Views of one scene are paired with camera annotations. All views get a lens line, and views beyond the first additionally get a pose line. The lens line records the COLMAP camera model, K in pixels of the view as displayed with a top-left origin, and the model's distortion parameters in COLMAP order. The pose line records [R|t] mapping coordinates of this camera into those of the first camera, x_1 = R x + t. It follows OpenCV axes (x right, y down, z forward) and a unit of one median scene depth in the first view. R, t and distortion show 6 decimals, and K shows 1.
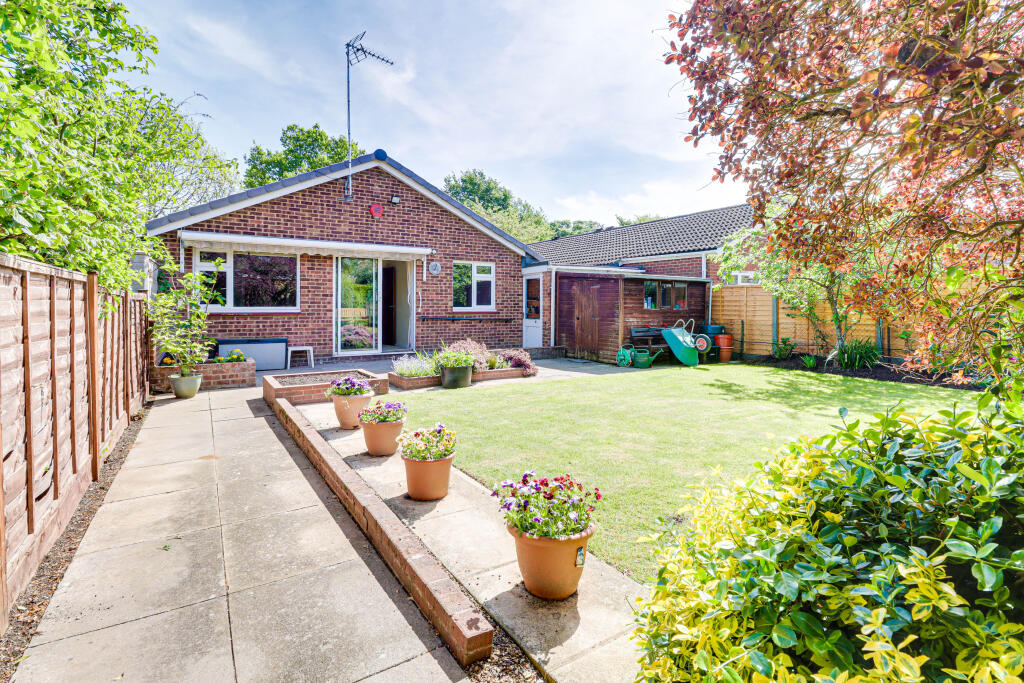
lens RADIAL K [[498.4, 0, 543.5], [0, 498.4, 311.8], [0, 0, 1]] dist [-0.003090, -0.002195]
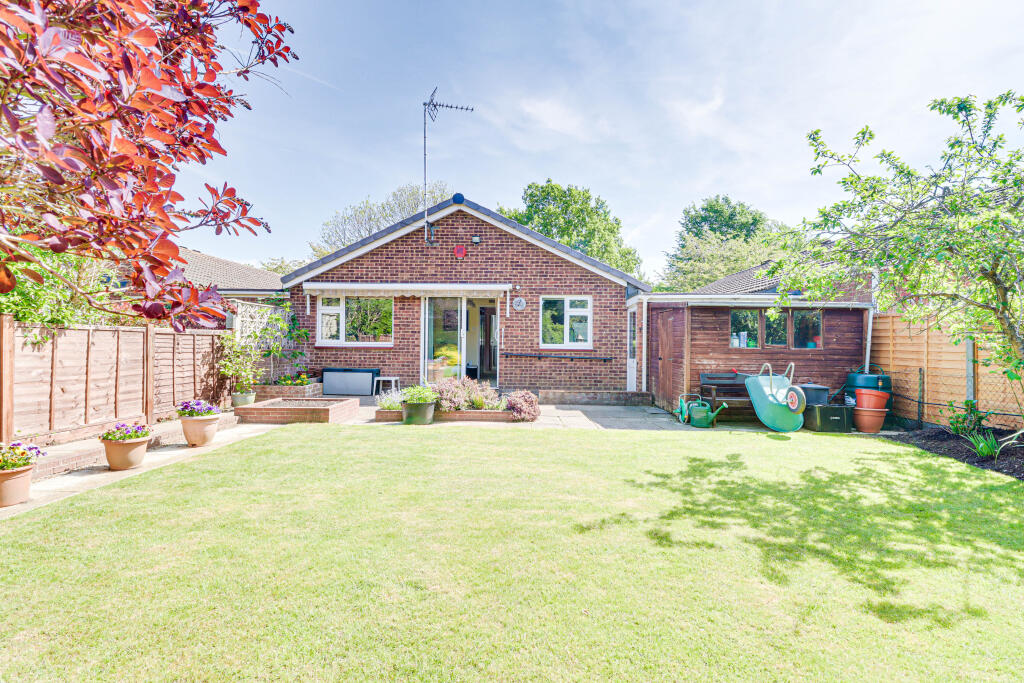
lens RADIAL K [[498.4, 0, 512.6], [0, 498.4, 337.7], [0, 0, 1]] dist [-0.003090, -0.002195]
pose [[0.810464, -0.001075, -0.585787, 0.356304], [-0.015381, 0.999614, -0.023115, 0.001649], [0.585586, 0.027744, 0.810135, 0.205165]]
